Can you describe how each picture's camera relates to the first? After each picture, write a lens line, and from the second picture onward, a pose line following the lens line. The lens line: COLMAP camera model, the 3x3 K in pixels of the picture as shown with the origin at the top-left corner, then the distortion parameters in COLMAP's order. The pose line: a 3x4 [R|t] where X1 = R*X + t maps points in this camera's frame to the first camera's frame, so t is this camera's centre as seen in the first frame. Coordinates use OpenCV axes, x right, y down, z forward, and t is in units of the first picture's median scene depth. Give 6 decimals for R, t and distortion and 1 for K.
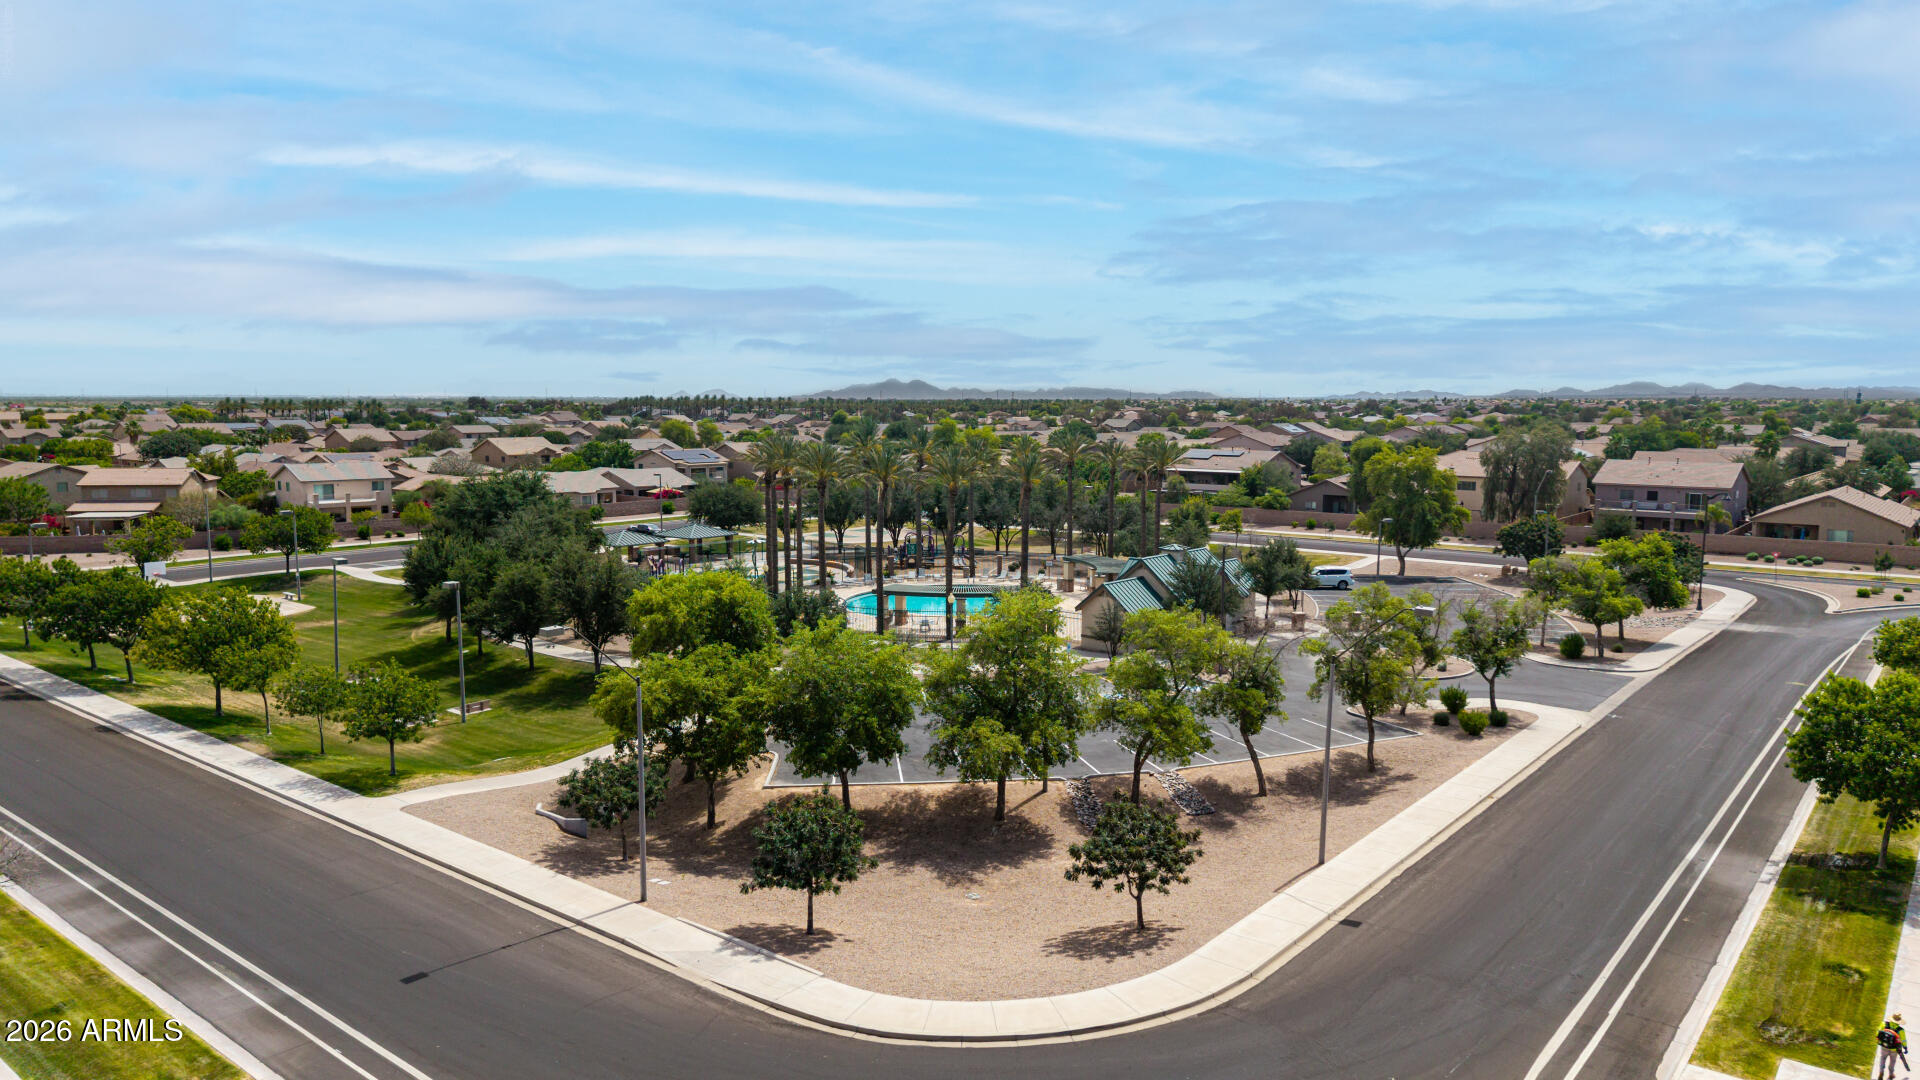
lens RADIAL K [[1283.0, 0, 960.0], [0, 1283.0, 540.0], [0, 0, 1]] dist [0.014313, -0.002623]
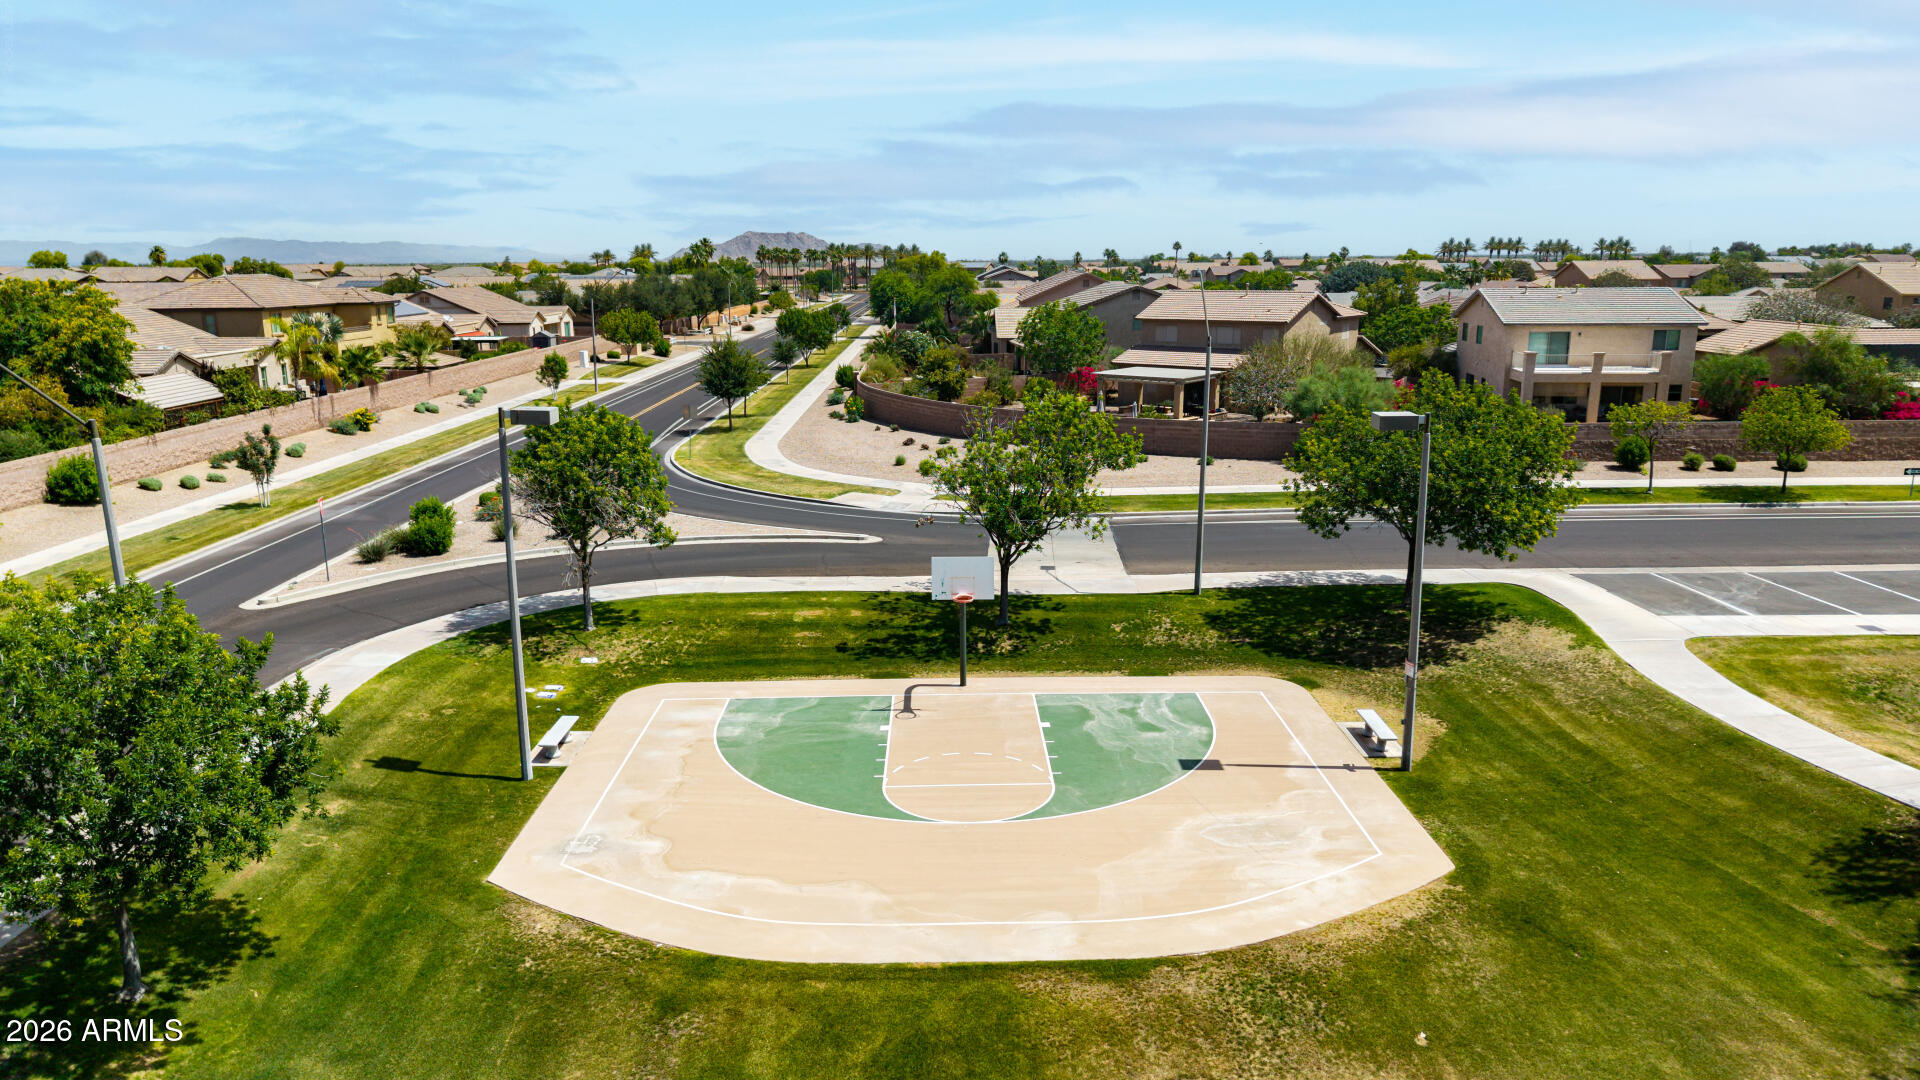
lens RADIAL K [[1283.0, 0, 960.0], [0, 1283.0, 540.0], [0, 0, 1]] dist [0.014313, -0.002623]
pose [[0.637120, 0.157869, -0.754424, -0.269367], [-0.076328, 0.986911, 0.142059, -0.018729], [0.766976, -0.032925, 0.640830, 0.539602]]
